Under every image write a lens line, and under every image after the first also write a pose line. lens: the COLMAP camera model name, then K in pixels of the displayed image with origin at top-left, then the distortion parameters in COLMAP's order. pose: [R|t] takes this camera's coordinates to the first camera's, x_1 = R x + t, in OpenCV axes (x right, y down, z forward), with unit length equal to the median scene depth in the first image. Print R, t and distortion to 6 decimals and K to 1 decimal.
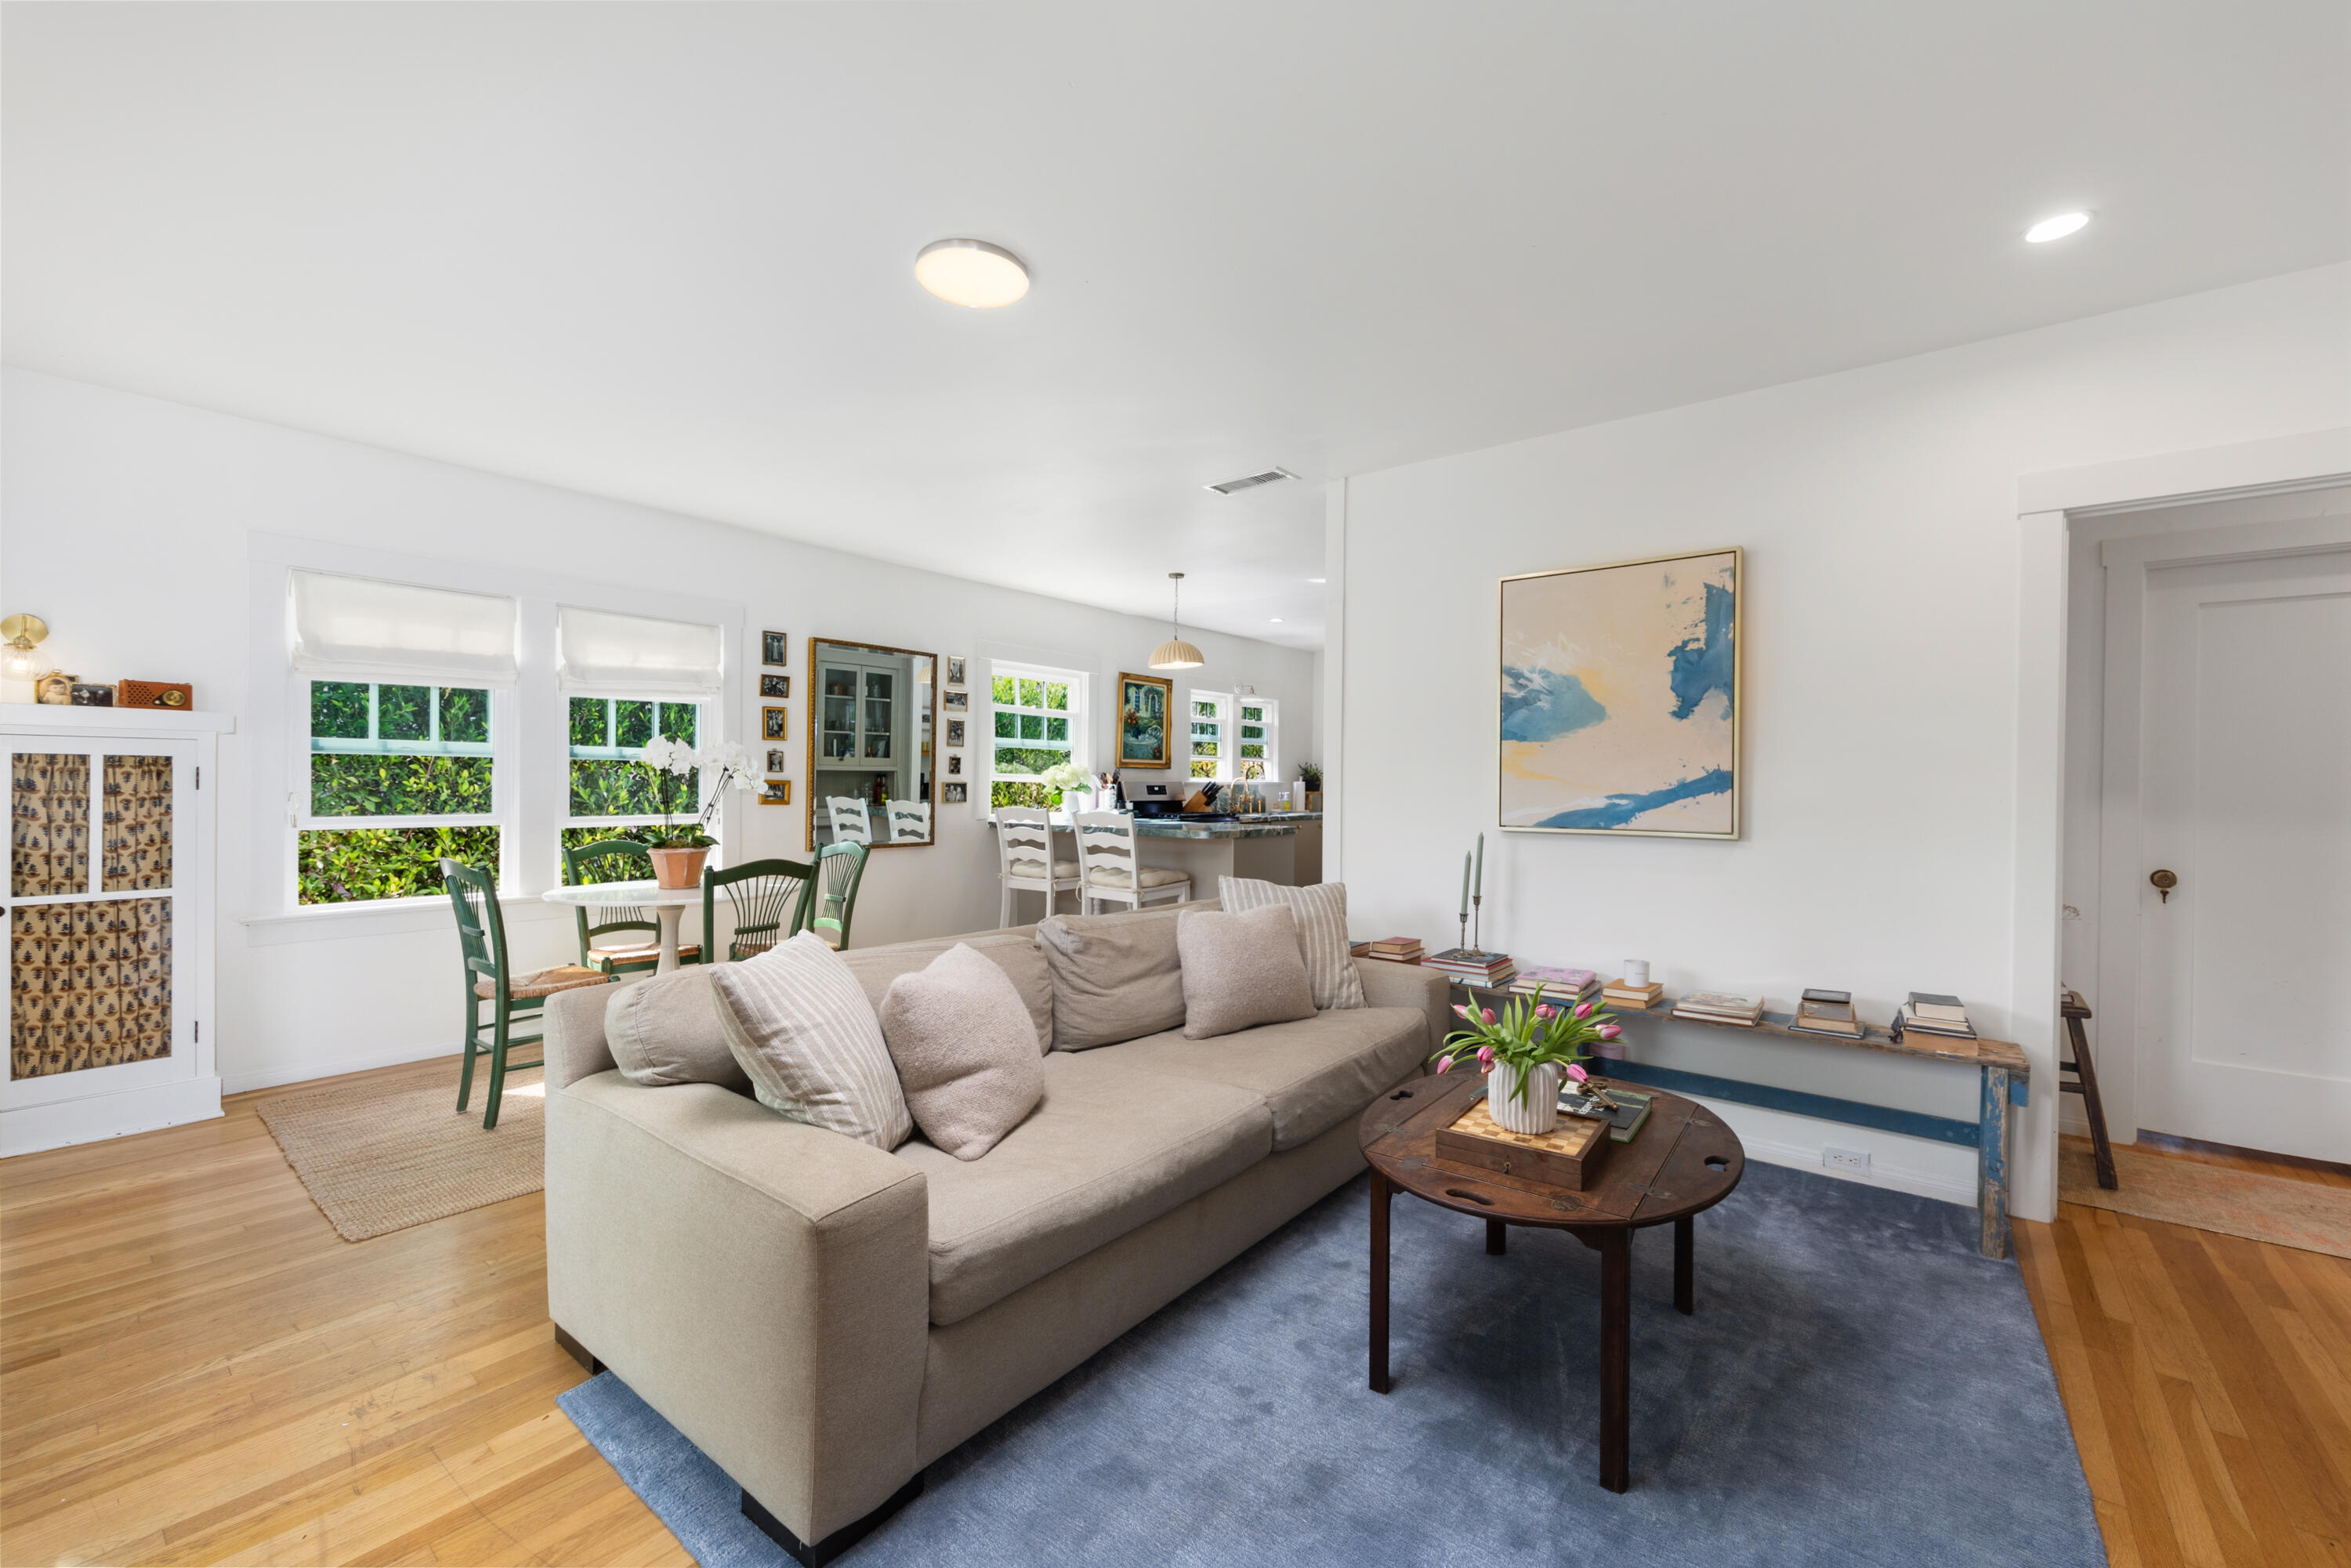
lens RADIAL K [[952.6, 0, 1190.0], [0, 952.6, 779.7], [0, 0, 1]] dist [0.001896, 0.000621]
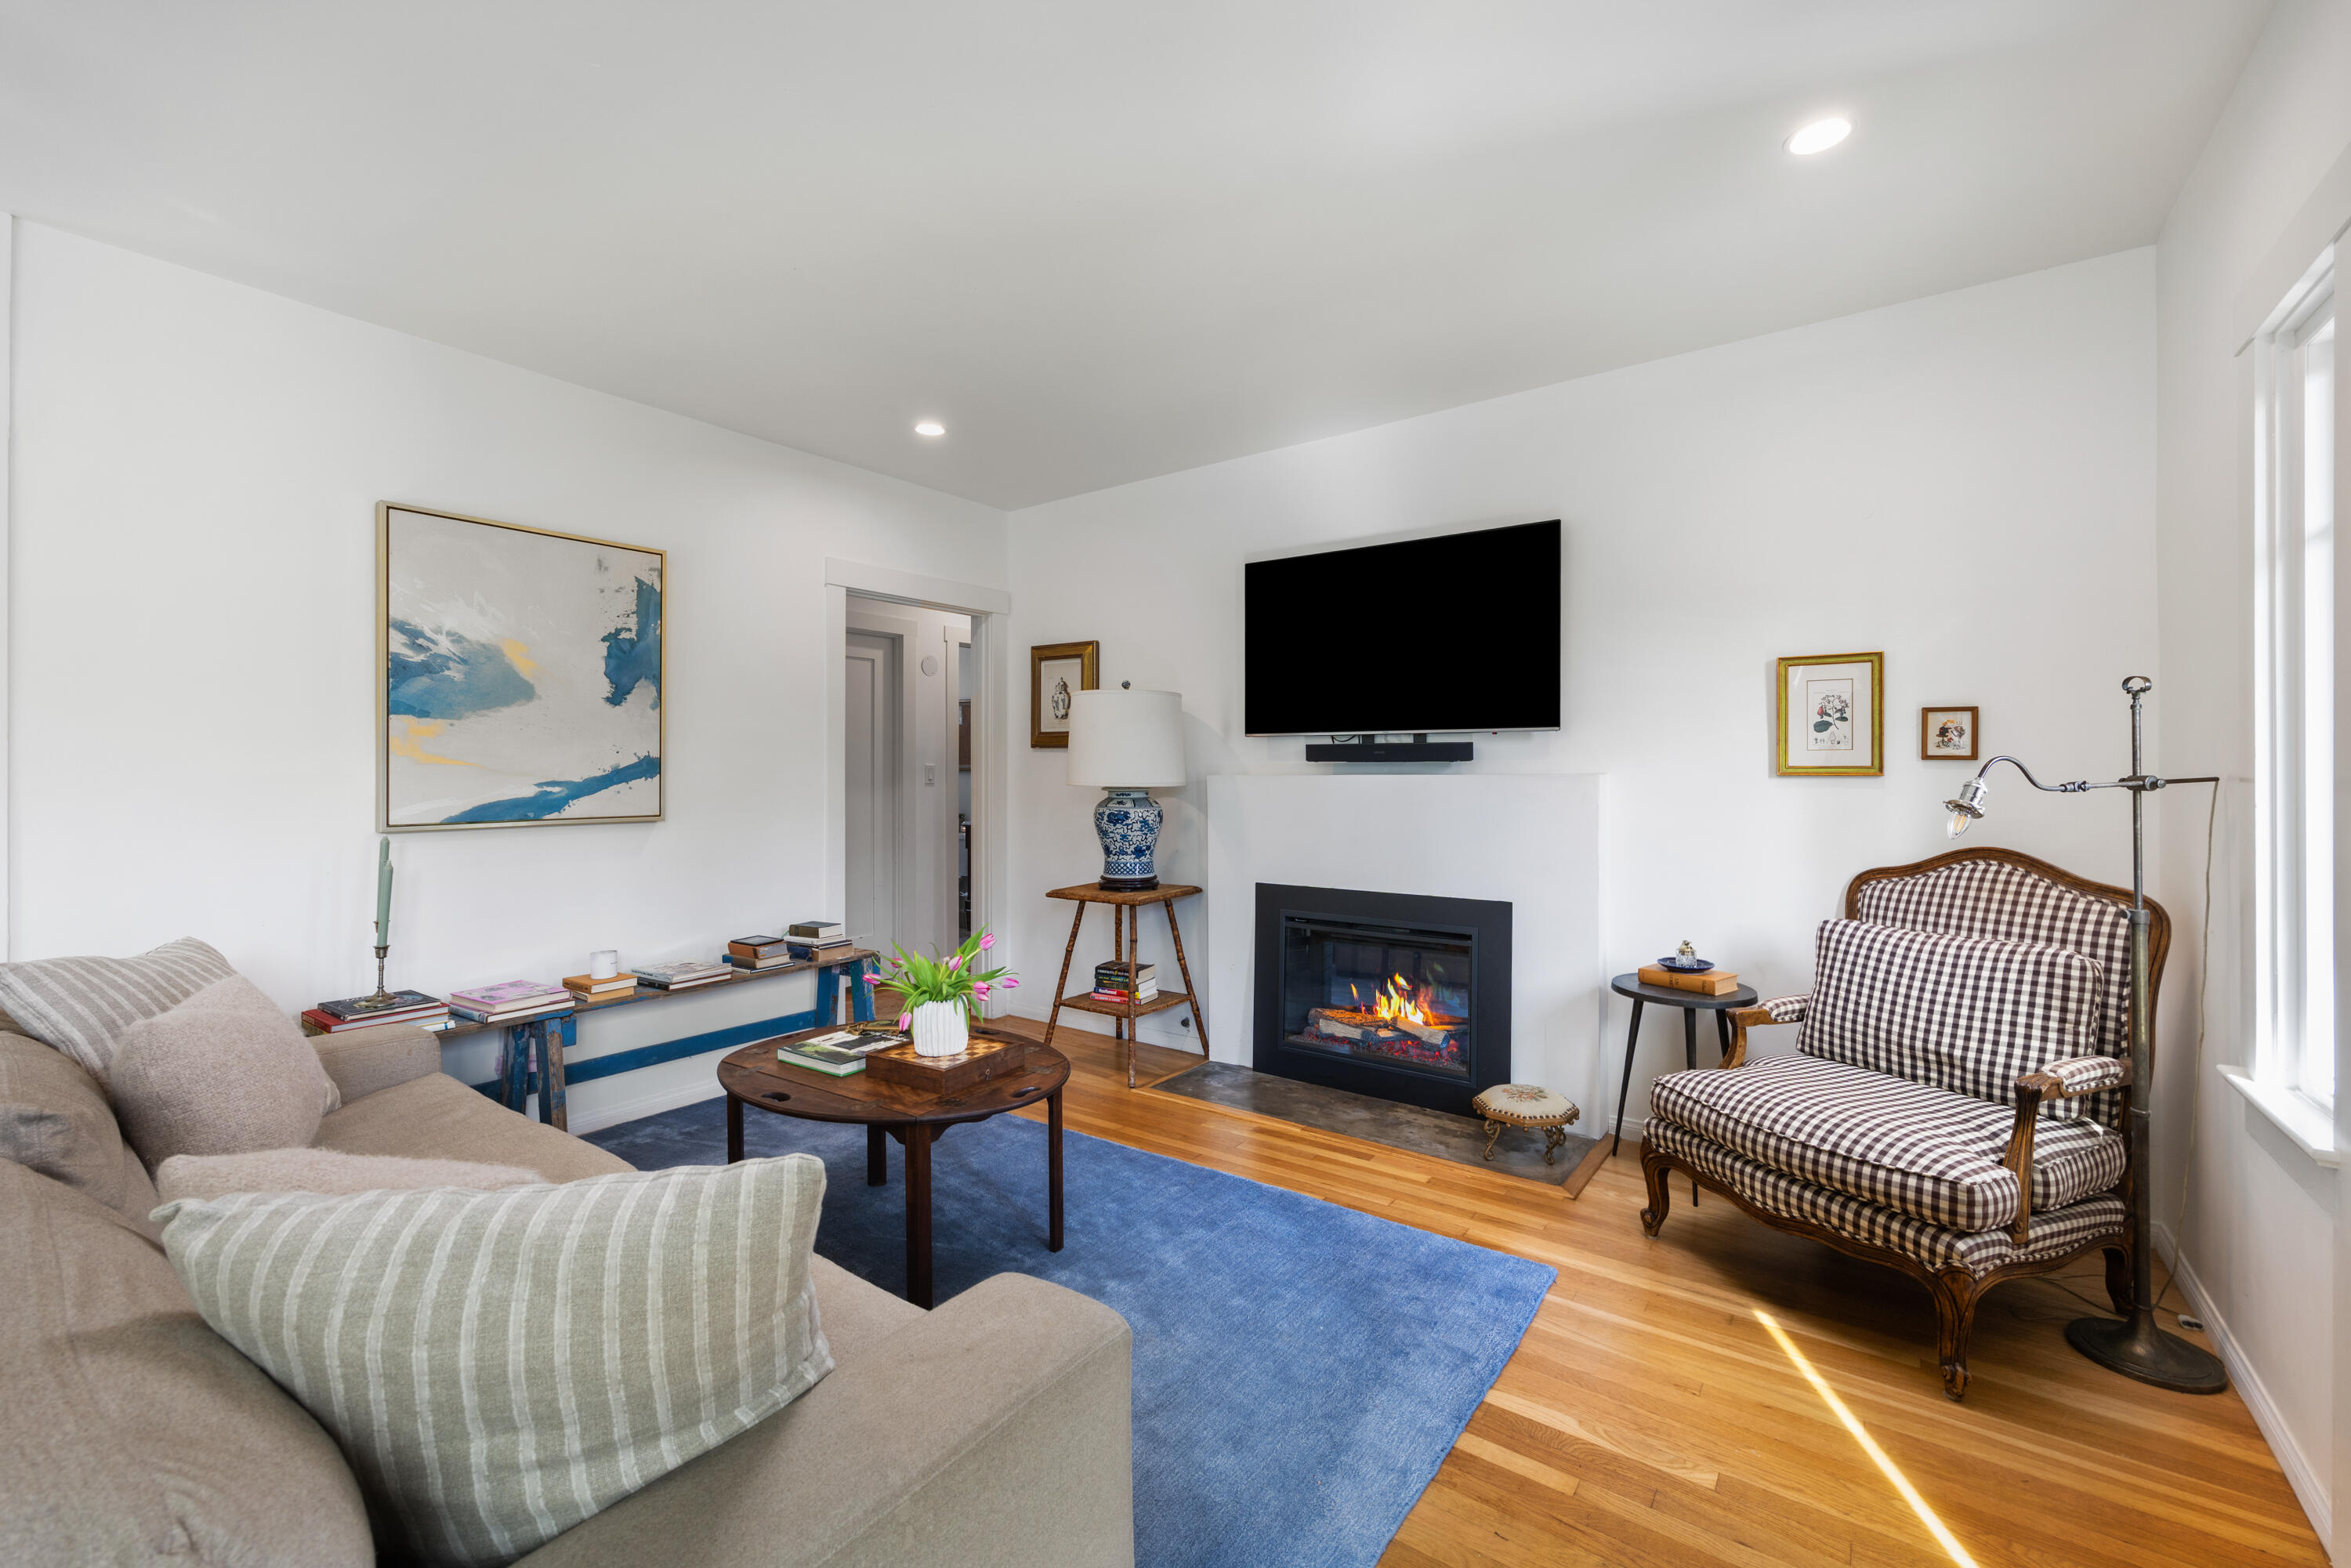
lens RADIAL K [[952.6, 0, 1176.0], [0, 952.6, 772.9], [0, 0, 1]] dist [0.001896, 0.000621]
pose [[-0.041300, -0.010395, 0.999093, -0.515603], [-0.002165, 0.999944, 0.010315, -0.003862], [-0.999144, -0.001737, -0.041320, 0.443071]]
